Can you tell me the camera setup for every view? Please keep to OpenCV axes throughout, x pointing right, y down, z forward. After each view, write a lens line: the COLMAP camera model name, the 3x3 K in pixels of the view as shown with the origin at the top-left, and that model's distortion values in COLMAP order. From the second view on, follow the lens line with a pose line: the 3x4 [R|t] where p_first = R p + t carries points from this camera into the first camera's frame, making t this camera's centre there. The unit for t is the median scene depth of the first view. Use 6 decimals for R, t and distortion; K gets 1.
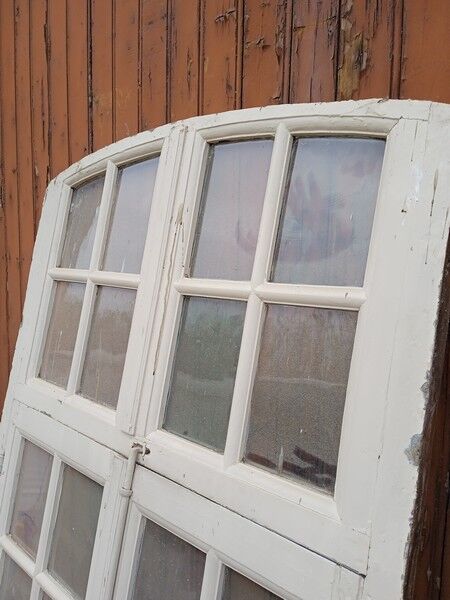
lens RADIAL K [[504.8, 0, 222.3], [0, 504.8, 297.2], [0, 0, 1]] dist [0.121344, -0.207791]
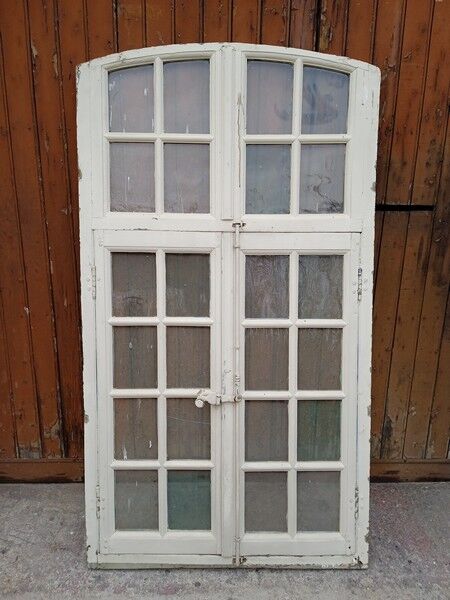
lens RADIAL K [[502.5, 0, 225.0], [0, 502.5, 300.0], [0, 0, 1]] dist [0.120565, -0.200192]
pose [[0.699842, -0.214388, 0.681365, -1.594430], [0.066177, 0.969253, 0.236999, 0.108664], [-0.711225, -0.120771, 0.692512, -0.366358]]
